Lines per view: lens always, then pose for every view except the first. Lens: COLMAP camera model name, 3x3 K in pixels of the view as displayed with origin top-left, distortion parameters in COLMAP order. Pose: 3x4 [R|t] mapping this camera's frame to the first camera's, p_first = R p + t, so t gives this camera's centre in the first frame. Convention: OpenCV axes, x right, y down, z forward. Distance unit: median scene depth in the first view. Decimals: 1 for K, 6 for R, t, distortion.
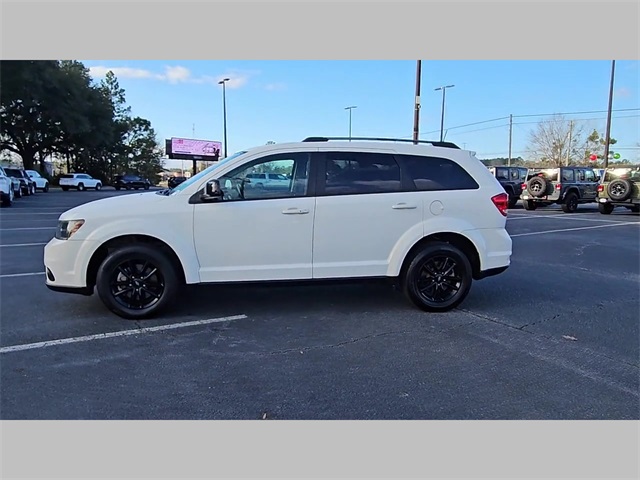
lens RADIAL K [[438.3, 0, 311.3], [0, 438.3, 243.0], [0, 0, 1]] dist [0.012368, -0.005030]
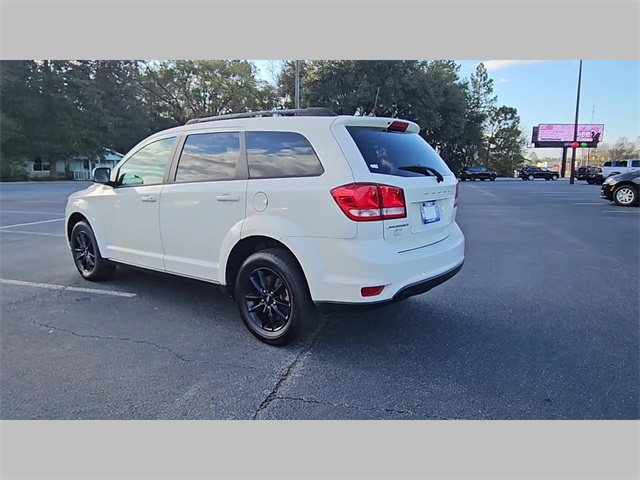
lens RADIAL K [[438.1, 0, 310.9], [0, 438.1, 241.9], [0, 0, 1]] dist [0.015529, -0.013561]
pose [[0.679460, 0.106975, -0.725872, 0.839290], [-0.094855, 0.993819, 0.057674, -0.060766], [0.727555, 0.029665, 0.685407, 0.537443]]
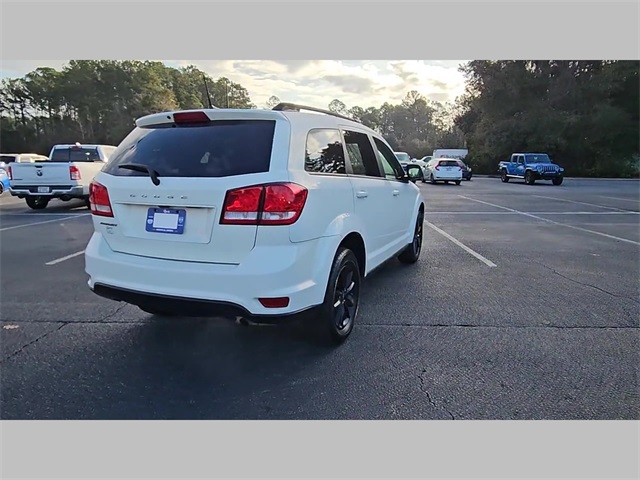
lens RADIAL K [[438.3, 0, 305.9], [0, 438.3, 240.7], [0, 0, 1]] dist [0.012368, -0.005030]
pose [[-0.533706, 0.130467, -0.835545, 0.846438], [-0.128692, 0.963990, 0.232726, -0.223375], [0.835820, 0.231735, -0.497698, 1.636722]]
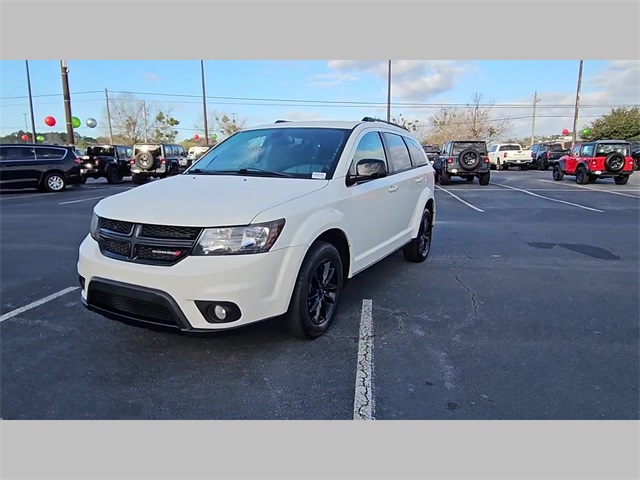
lens RADIAL K [[438.1, 0, 310.2], [0, 438.1, 244.0], [0, 0, 1]] dist [0.015529, -0.013561]
pose [[0.598441, -0.159827, 0.785063, -0.907399], [0.116346, 0.986849, 0.112219, -0.075140], [-0.792674, 0.024183, 0.609166, 0.467753]]
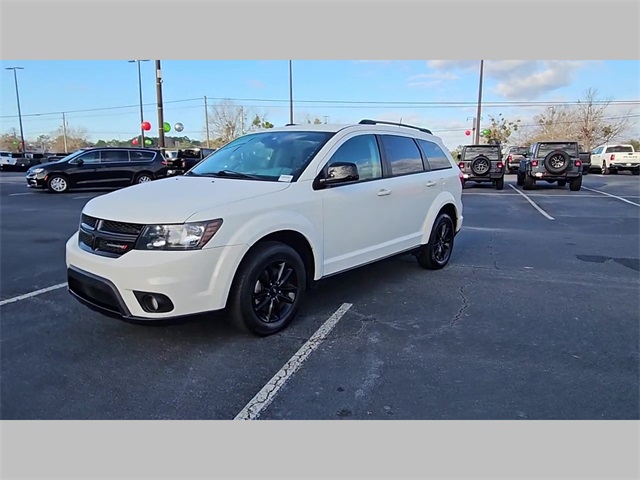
lens RADIAL K [[438.1, 0, 310.2], [0, 438.1, 242.5], [0, 0, 1]] dist [0.015529, -0.013561]
pose [[0.753167, -0.125737, 0.645701, -0.767297], [0.094812, 0.992063, 0.082592, -0.051946], [-0.650961, -0.000985, 0.759111, 0.295850]]
